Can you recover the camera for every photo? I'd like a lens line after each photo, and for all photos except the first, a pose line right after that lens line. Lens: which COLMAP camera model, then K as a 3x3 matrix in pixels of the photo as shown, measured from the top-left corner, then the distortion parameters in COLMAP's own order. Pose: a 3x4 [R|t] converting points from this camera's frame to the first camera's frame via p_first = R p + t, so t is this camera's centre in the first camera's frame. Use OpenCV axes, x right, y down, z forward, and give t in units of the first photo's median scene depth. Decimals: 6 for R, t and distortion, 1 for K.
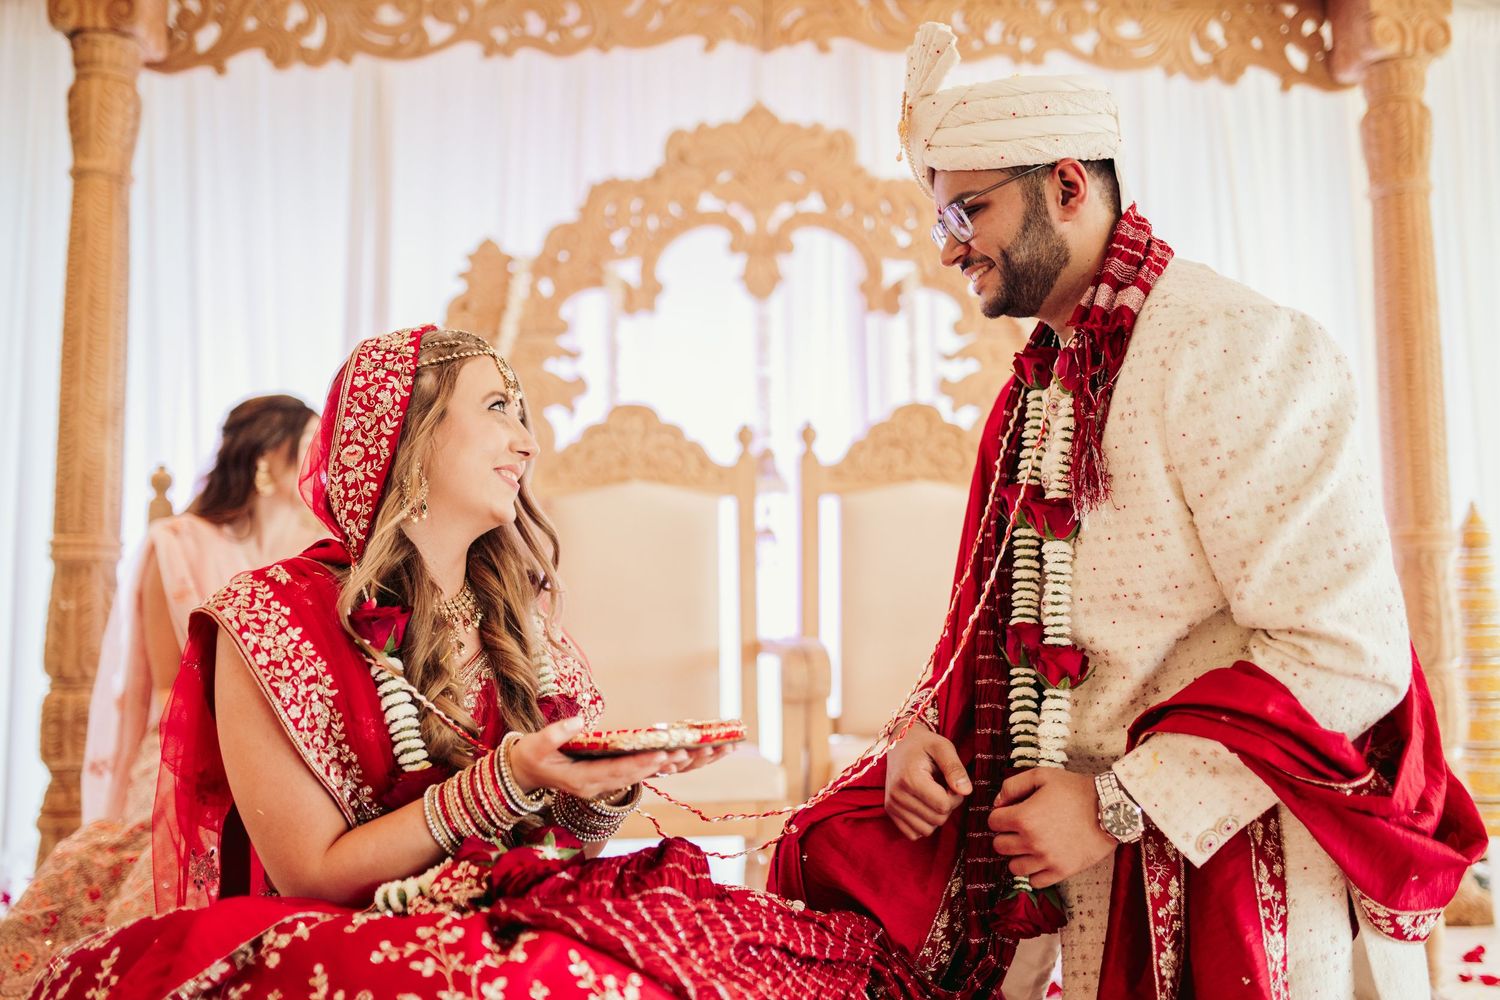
lens RADIAL K [[1444.8, 0, 750.0], [0, 1444.8, 500.0], [0, 0, 1]] dist [0.002496, 0.515887]
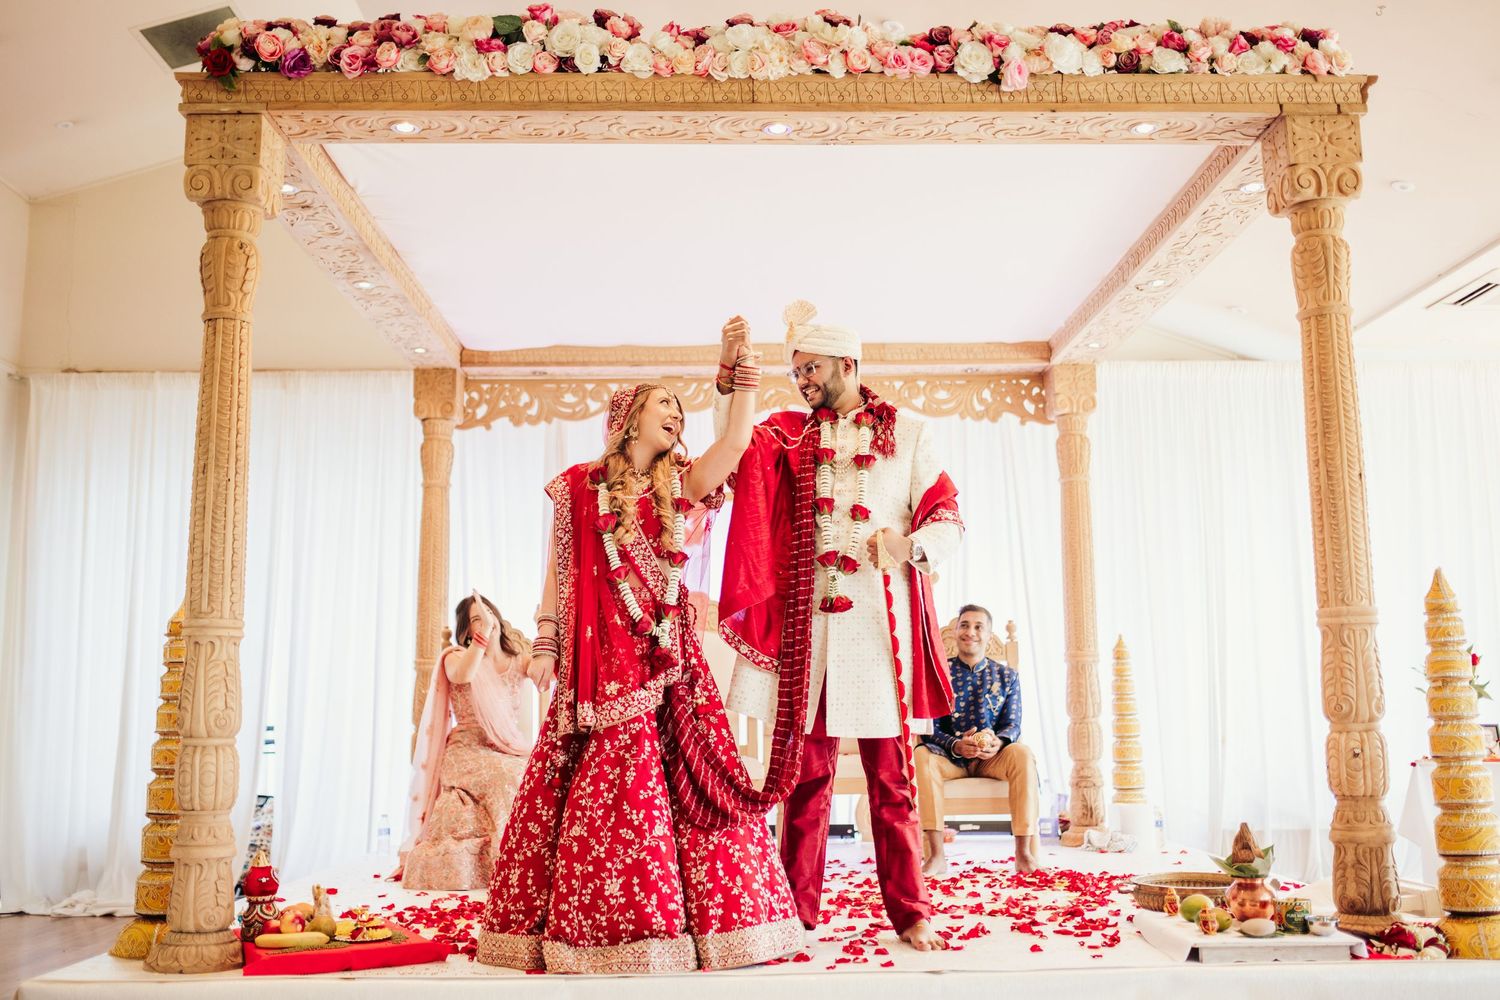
lens RADIAL K [[1444.8, 0, 750.0], [0, 1444.8, 500.0], [0, 0, 1]] dist [0.002496, 0.515887]
pose [[0.999808, -0.009646, -0.017076, 0.034304], [0.008927, 0.999092, -0.041664, -0.105548], [0.017463, 0.041504, 0.998986, -0.973836]]
